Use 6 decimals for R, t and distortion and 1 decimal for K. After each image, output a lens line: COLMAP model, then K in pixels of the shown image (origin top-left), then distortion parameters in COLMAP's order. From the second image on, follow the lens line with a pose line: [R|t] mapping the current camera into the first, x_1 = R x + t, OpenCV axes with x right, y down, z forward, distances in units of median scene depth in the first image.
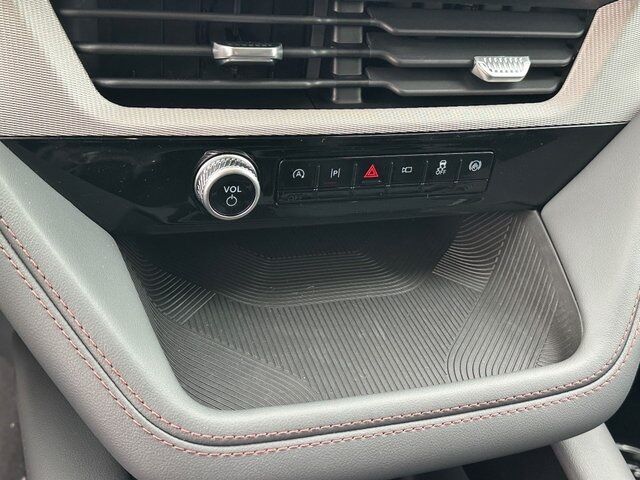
lens RADIAL K [[753.2, 0, 320.0], [0, 753.2, 240.0], [0, 0, 1]] dist [-0.021552, -0.041610]
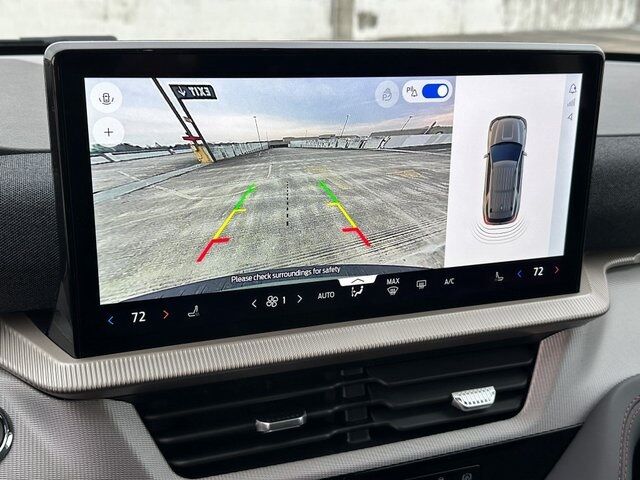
lens RADIAL K [[780.6, 0, 320.0], [0, 780.6, 240.0], [0, 0, 1]] dist [0.011162, 0.002519]
pose [[0.993316, -0.113605, 0.020430, -0.018241], [0.114965, 0.957871, -0.263185, -0.170306], [0.010330, 0.263775, 0.964529, -0.375376]]
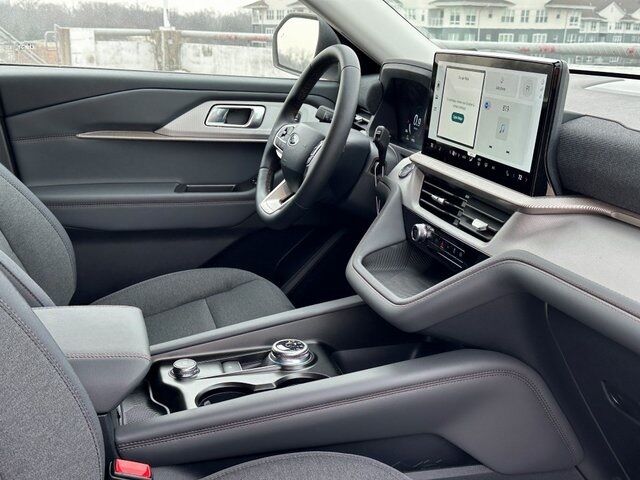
lens RADIAL K [[780.6, 0, 320.0], [0, 780.6, 240.0], [0, 0, 1]] dist [0.011162, 0.002519]
pose [[-0.019923, 0.147960, -0.988793, 3.107950], [-0.540359, 0.830508, 0.135163, -0.256908], [0.841198, 0.536996, 0.063405, 0.387393]]
